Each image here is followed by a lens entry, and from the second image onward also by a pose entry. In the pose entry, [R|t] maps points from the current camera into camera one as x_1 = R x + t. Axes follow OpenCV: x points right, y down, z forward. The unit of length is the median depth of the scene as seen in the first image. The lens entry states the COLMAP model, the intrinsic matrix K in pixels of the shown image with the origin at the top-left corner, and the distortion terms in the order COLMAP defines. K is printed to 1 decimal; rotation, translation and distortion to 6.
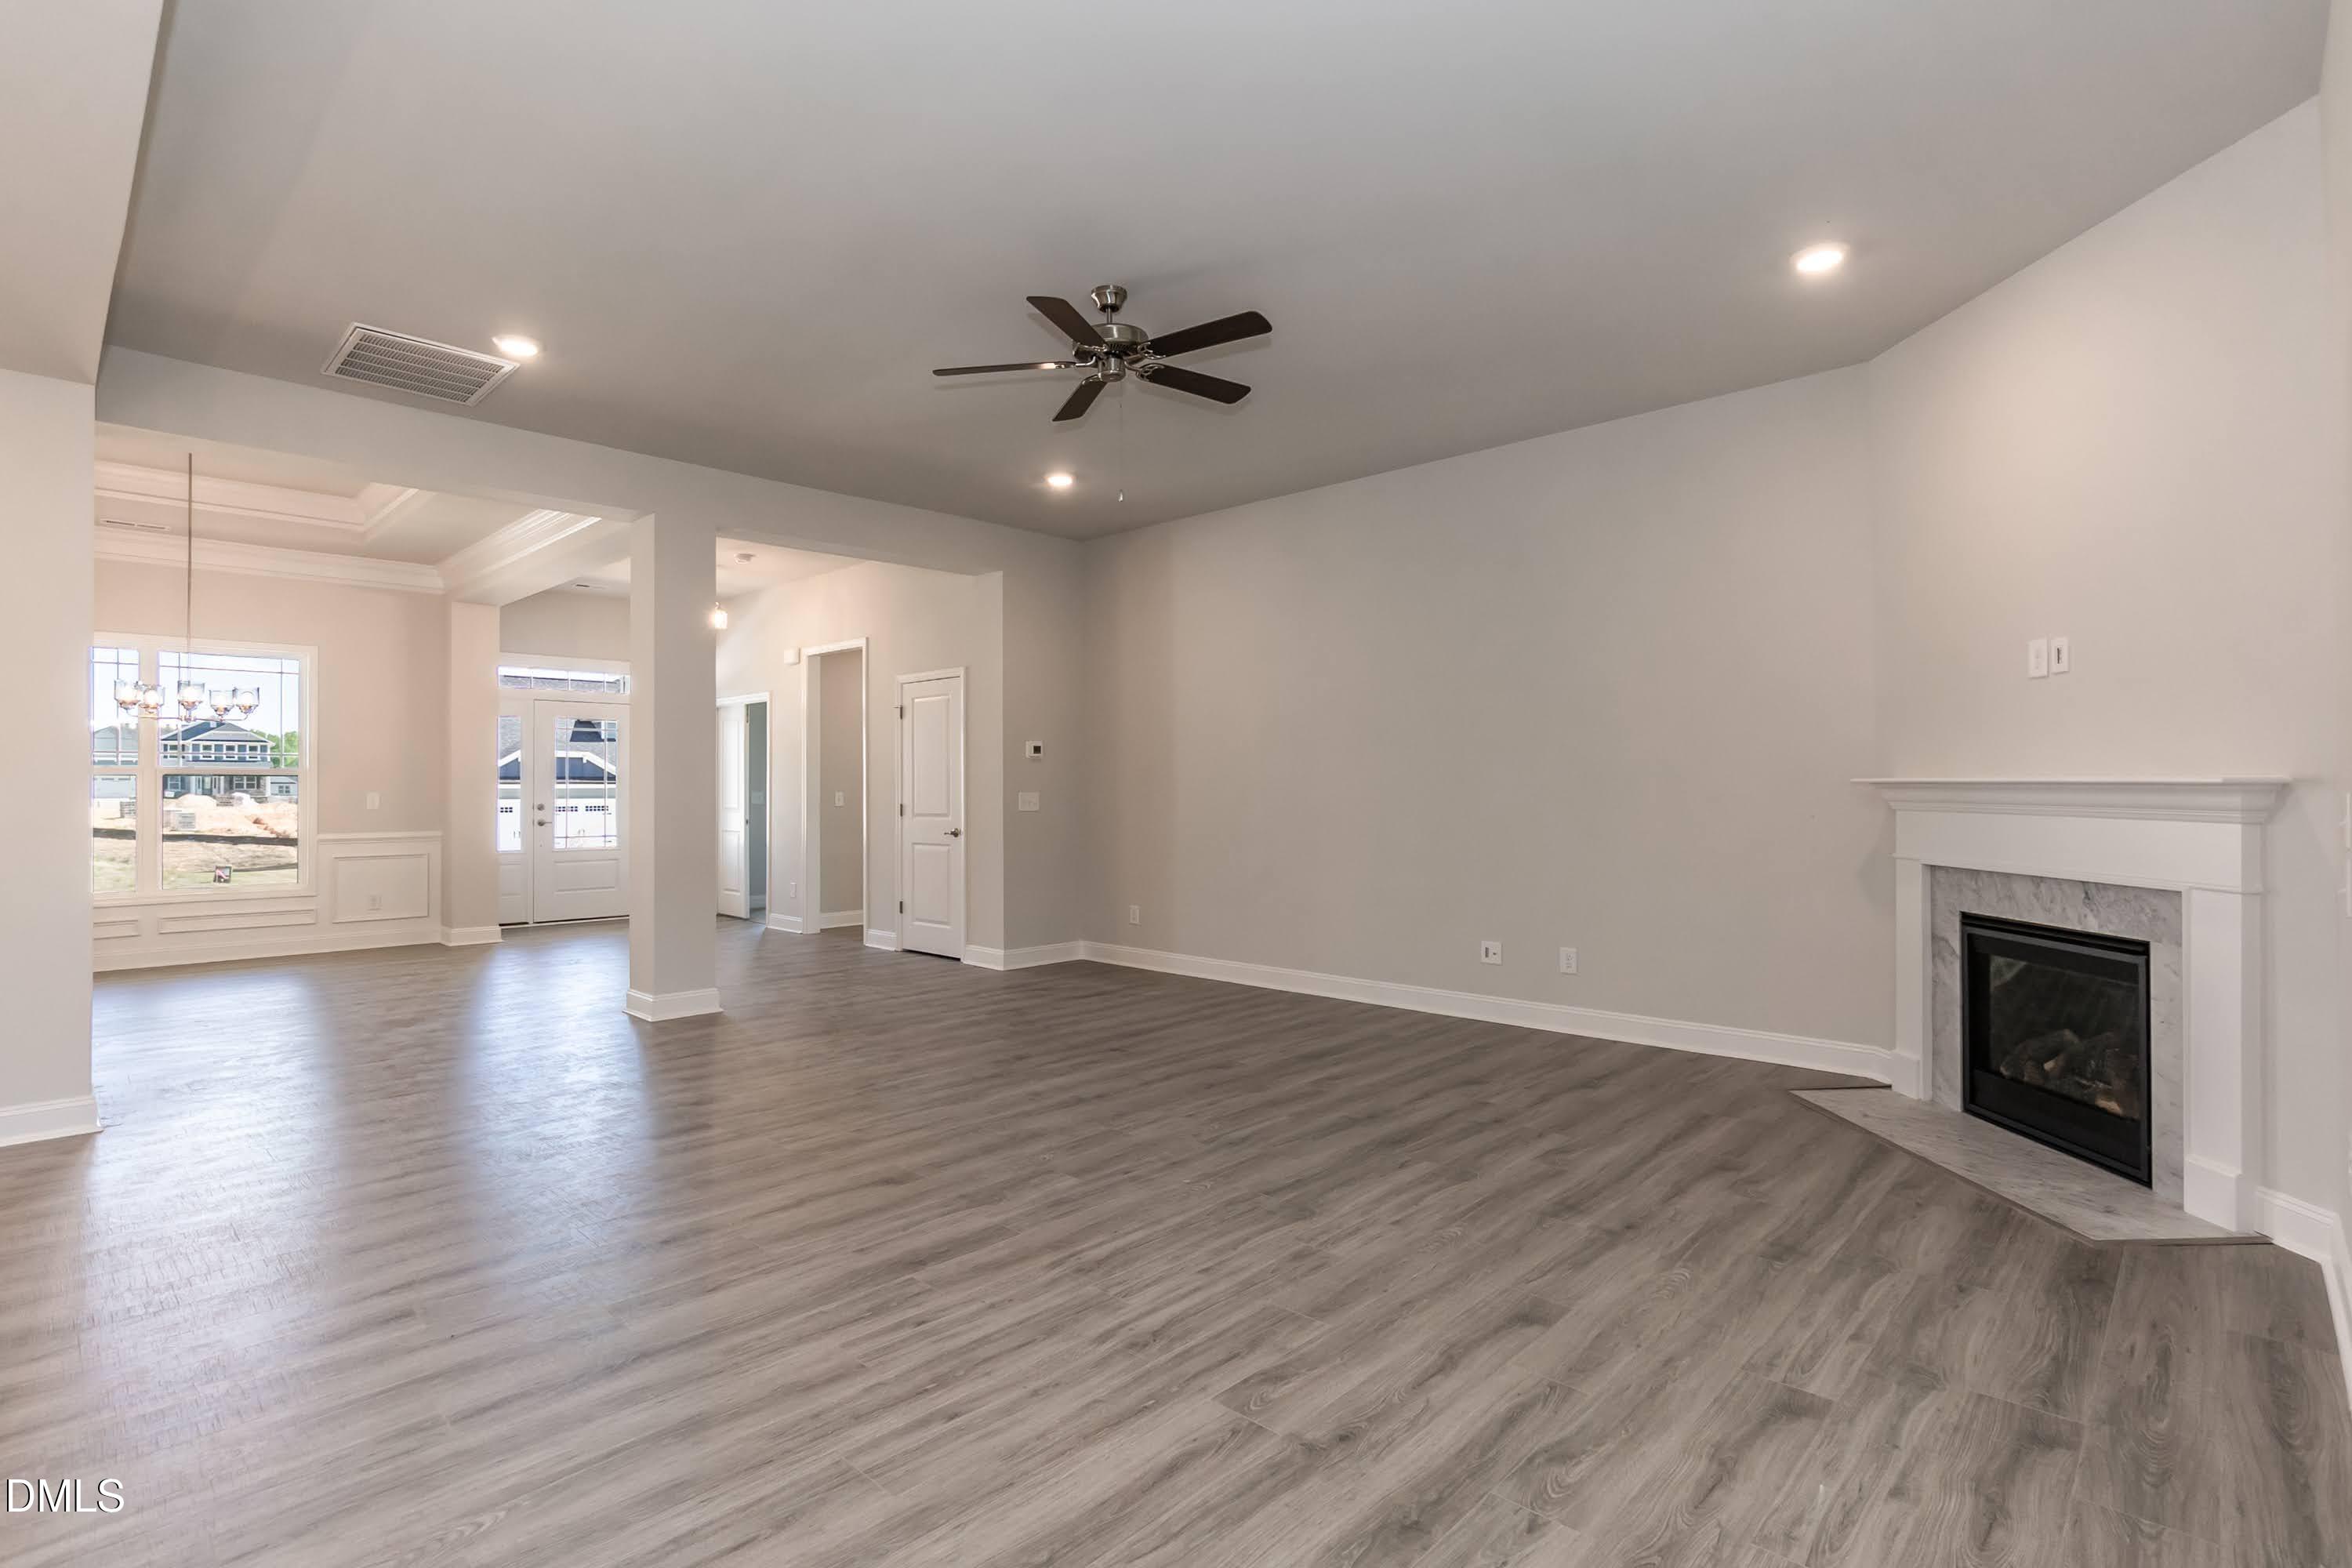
lens RADIAL K [[1131.4, 0, 1192.6], [0, 1131.4, 769.4], [0, 0, 1]] dist [-0.002212, -0.001114]
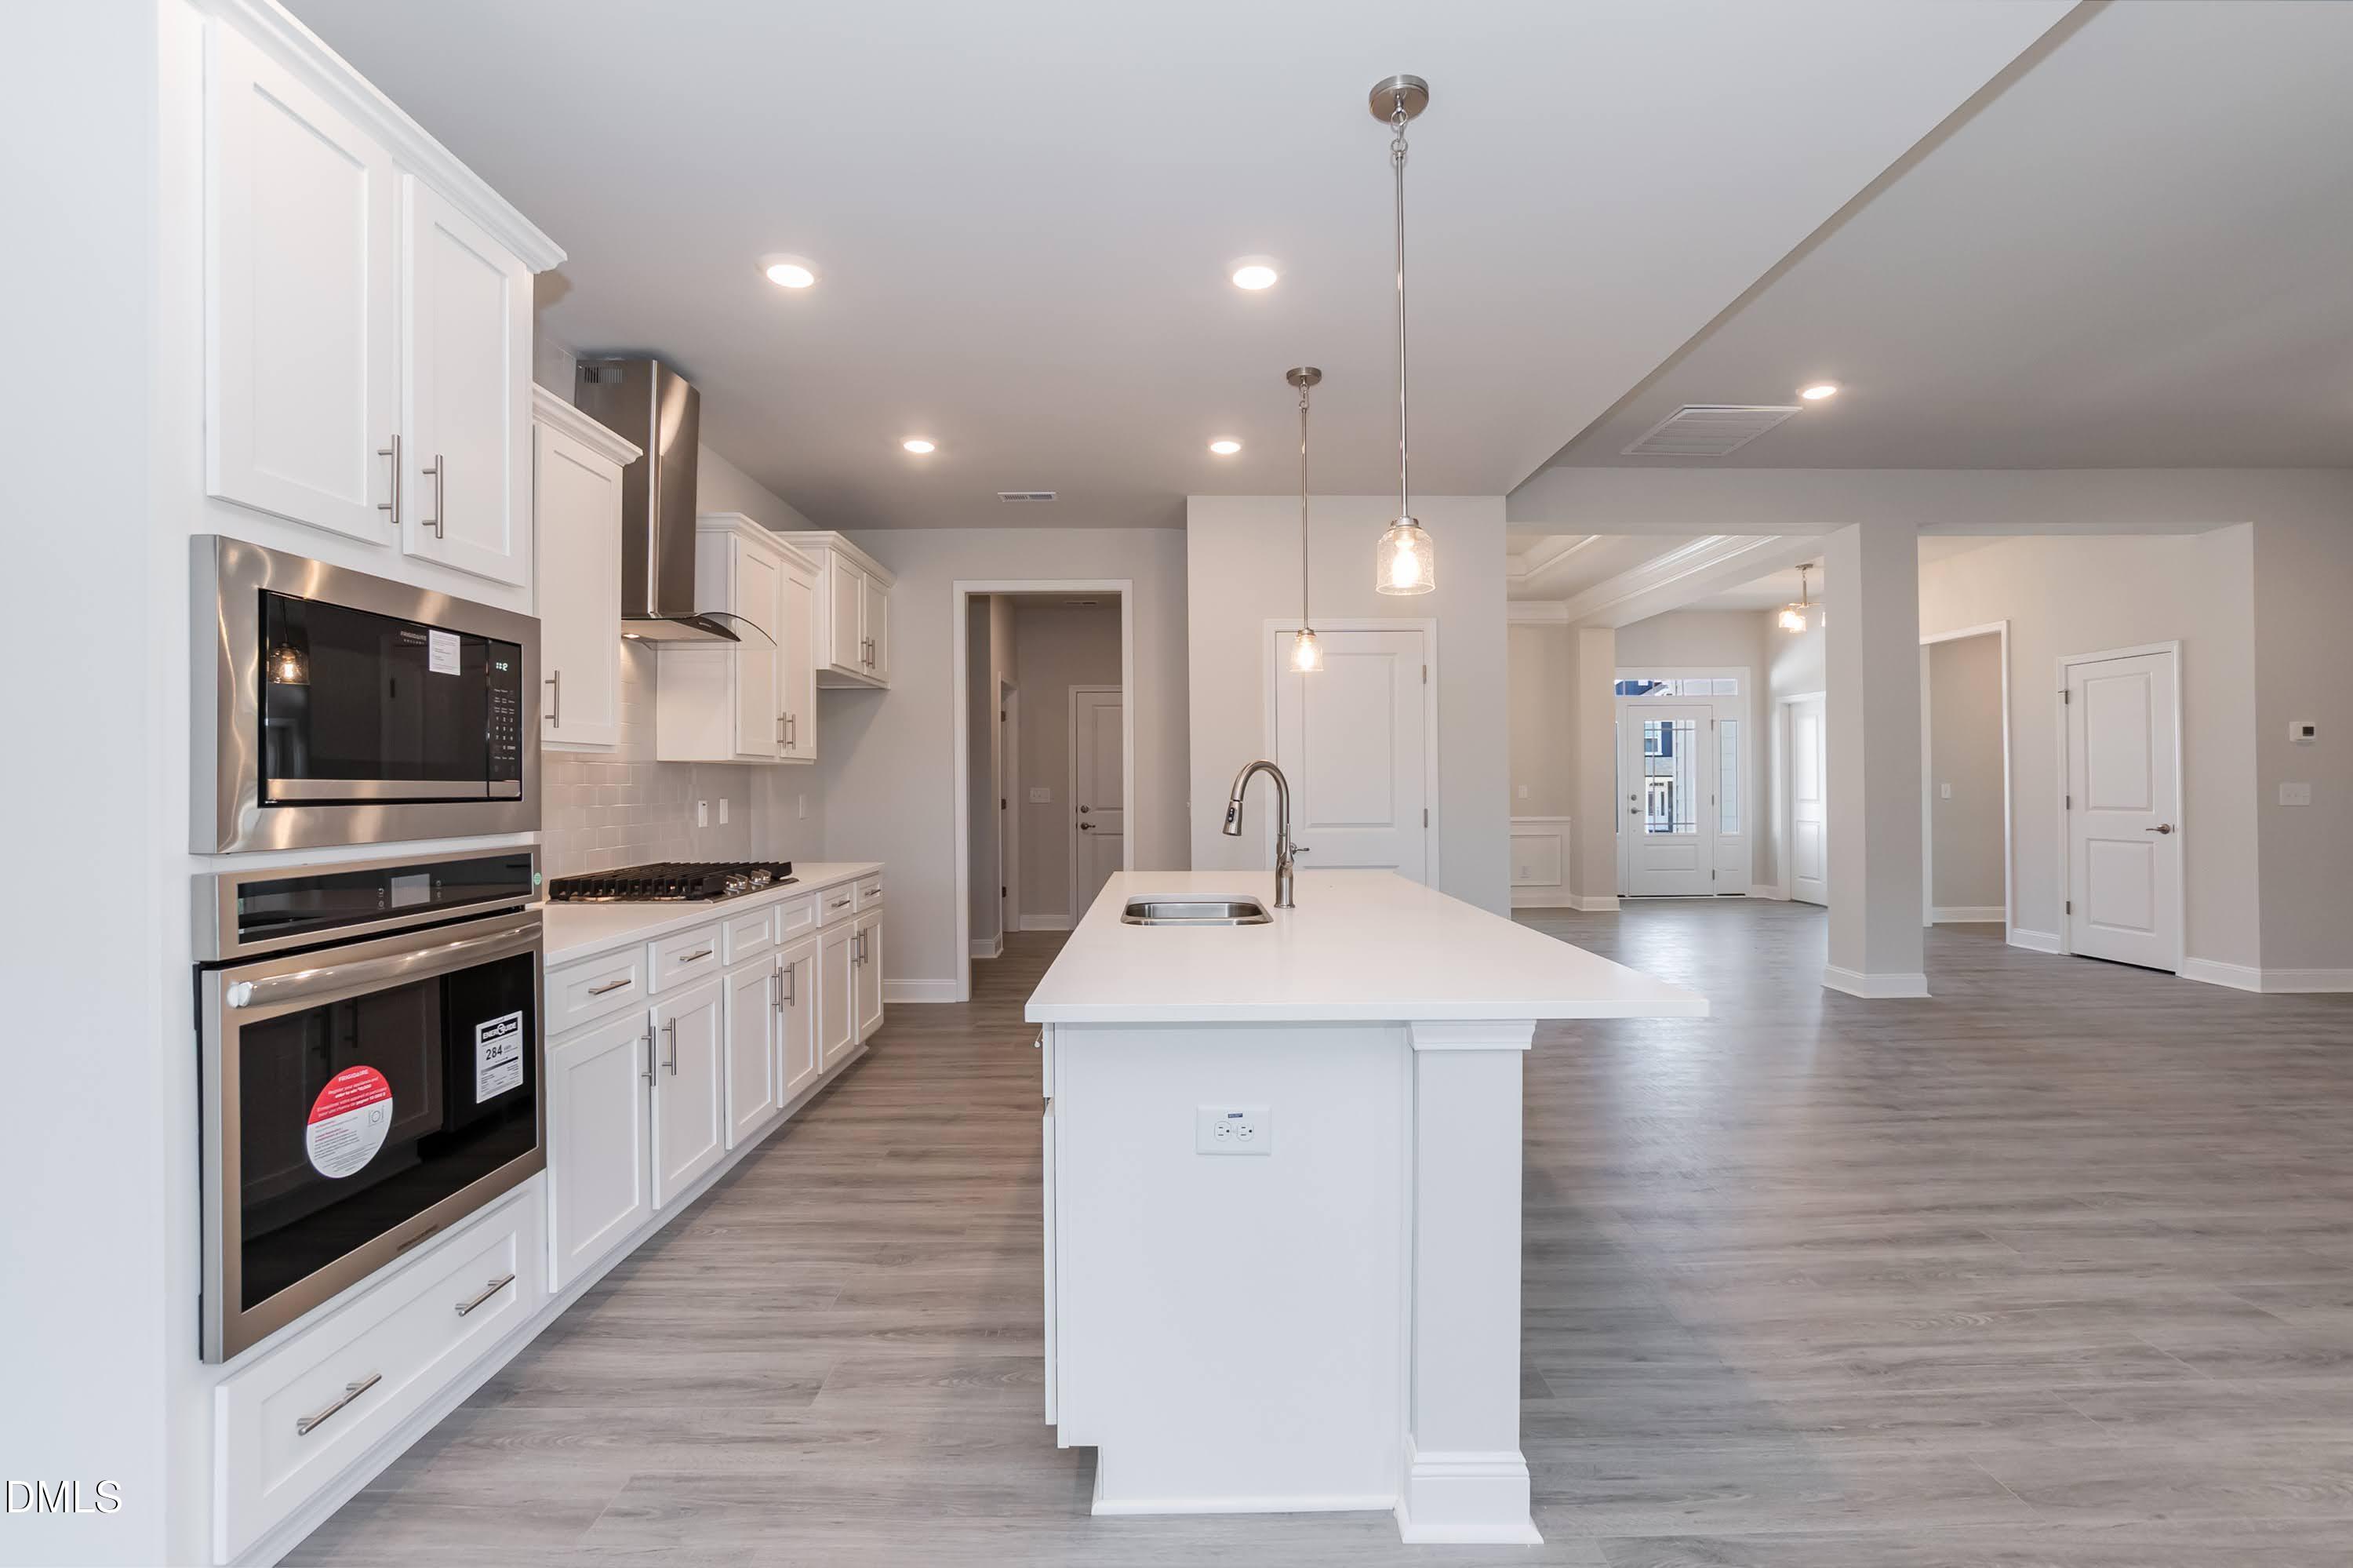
lens RADIAL K [[1043.2, 0, 1191.0], [0, 1043.2, 772.6], [0, 0, 1]] dist [-0.027086, 0.005080]
pose [[0.700013, -0.009229, -0.714071, -0.304761], [0.015000, 0.999886, 0.001781, -0.002077], [0.713973, -0.011958, 0.700071, -0.179399]]
